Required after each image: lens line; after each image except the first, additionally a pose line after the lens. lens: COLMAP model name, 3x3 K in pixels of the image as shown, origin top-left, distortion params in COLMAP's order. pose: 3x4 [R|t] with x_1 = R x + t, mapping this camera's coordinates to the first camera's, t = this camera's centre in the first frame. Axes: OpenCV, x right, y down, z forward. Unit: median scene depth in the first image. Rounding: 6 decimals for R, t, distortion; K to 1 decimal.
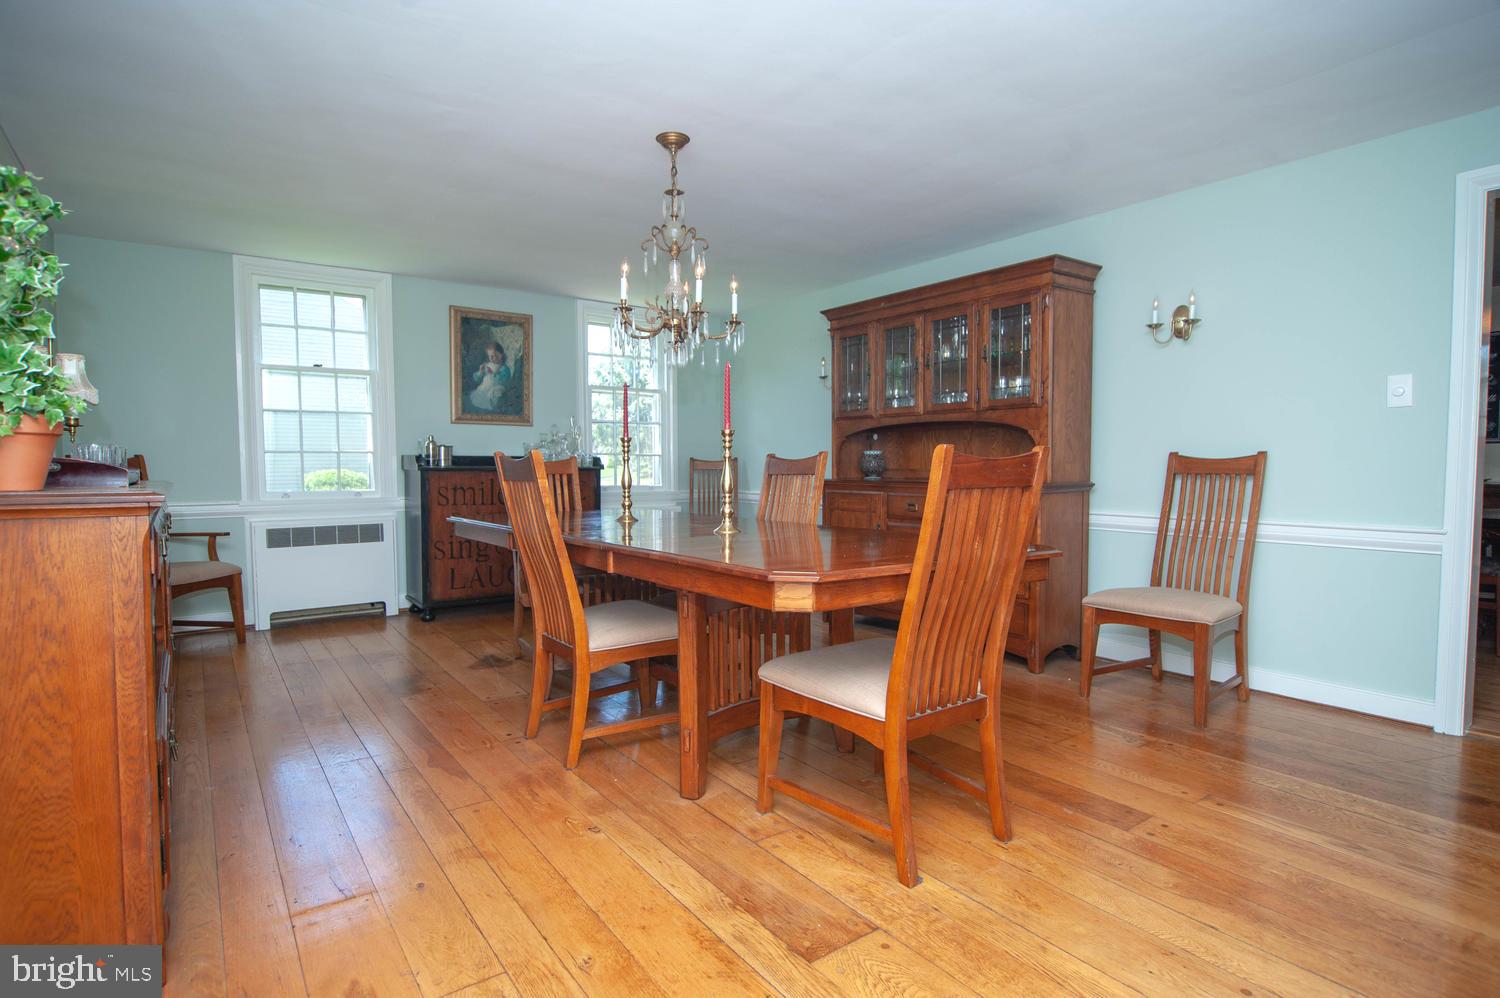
lens RADIAL K [[763.7, 0, 749.6], [0, 763.7, 502.3], [0, 0, 1]] dist [-0.000011, -0.000151]
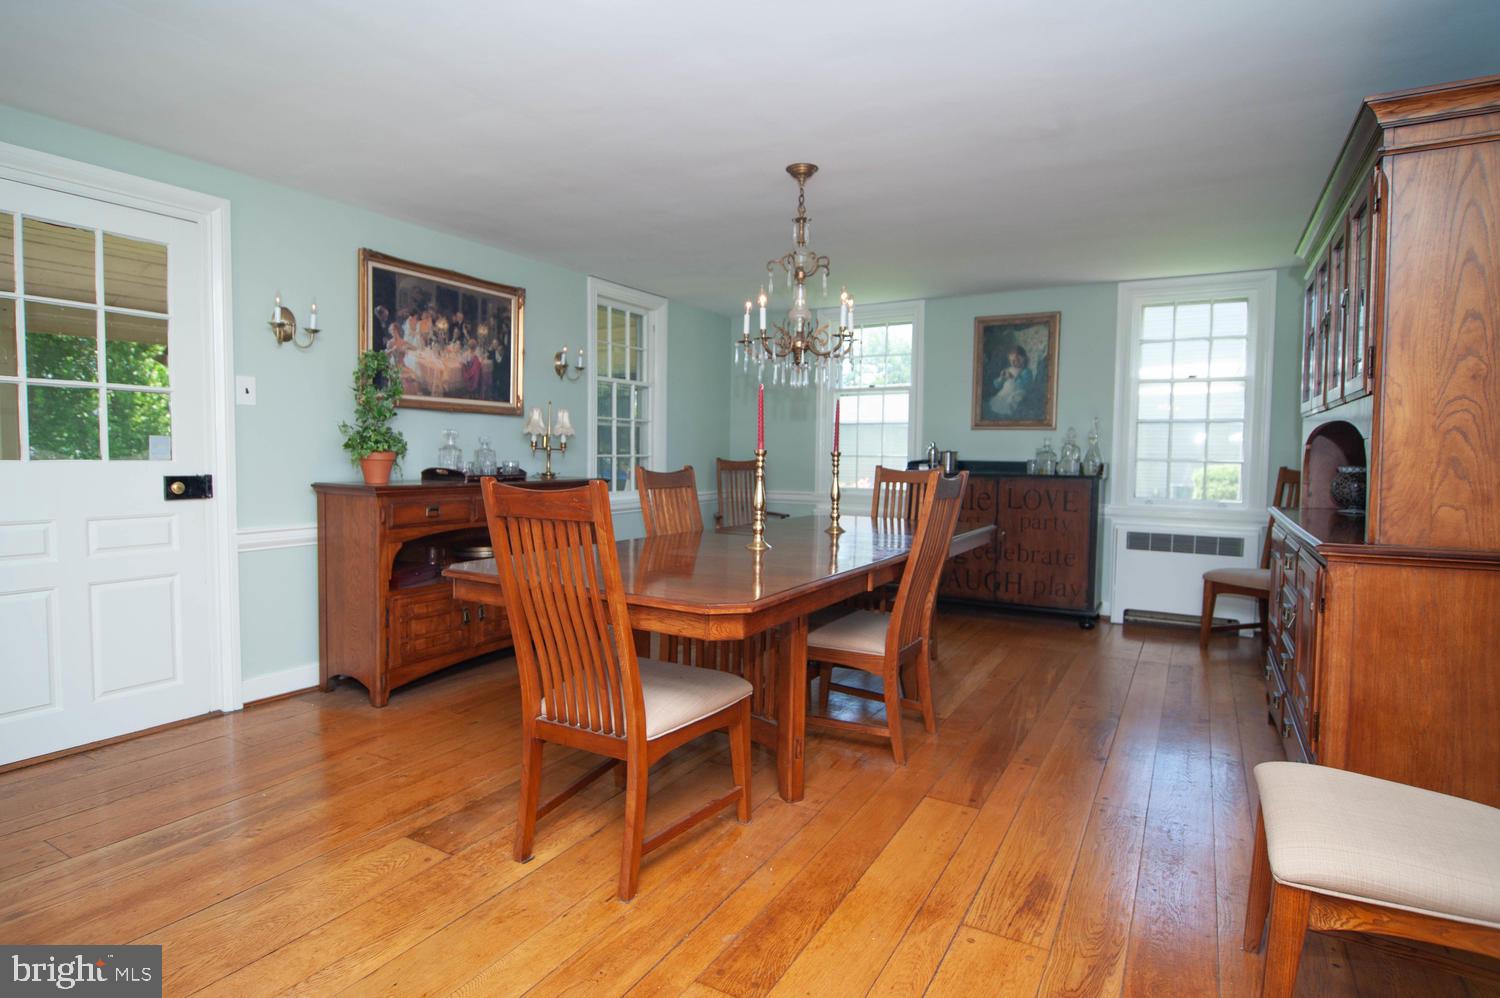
lens RADIAL K [[791.0, 0, 748.4], [0, 791.0, 491.7], [0, 0, 1]] dist [0.001425, -0.000321]
pose [[0.407825, 0.053963, -0.911464, 0.483378], [-0.056901, 0.997814, 0.033615, -0.037395], [0.911285, 0.038154, 0.410004, 0.277586]]
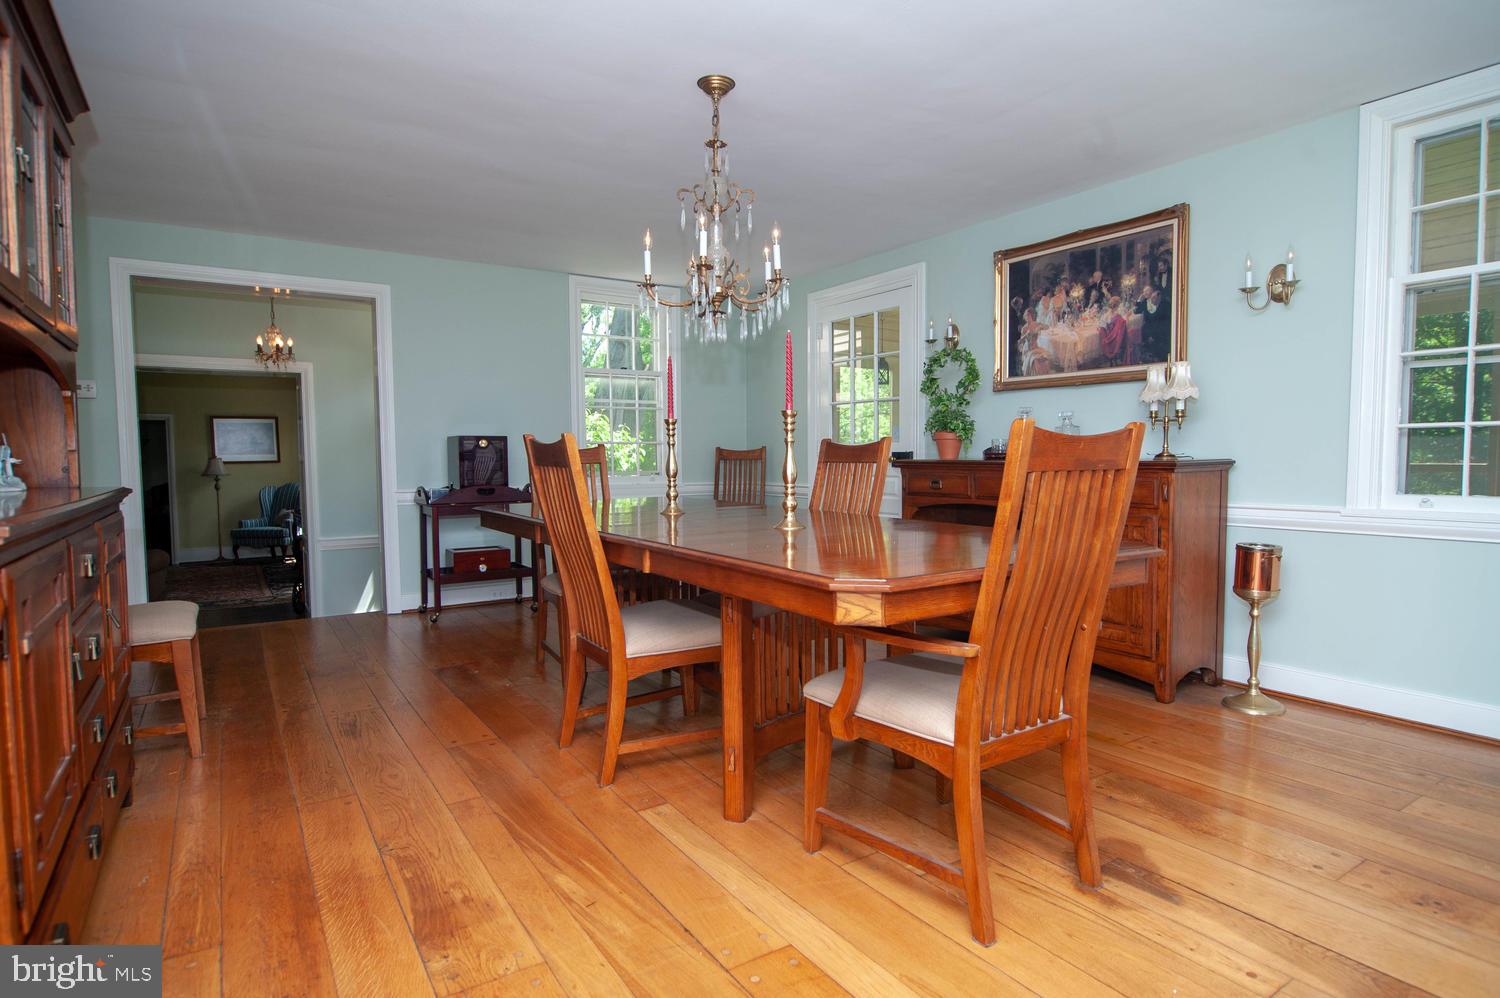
lens RADIAL K [[814.6, 0, 752.6], [0, 814.6, 501.8], [0, 0, 1]] dist [-0.001455, -0.000151]
pose [[-0.998617, 0.006935, 0.052118, -0.104032], [0.012386, 0.994393, 0.105017, -0.050069], [-0.051098, 0.105517, -0.993104, 1.094435]]
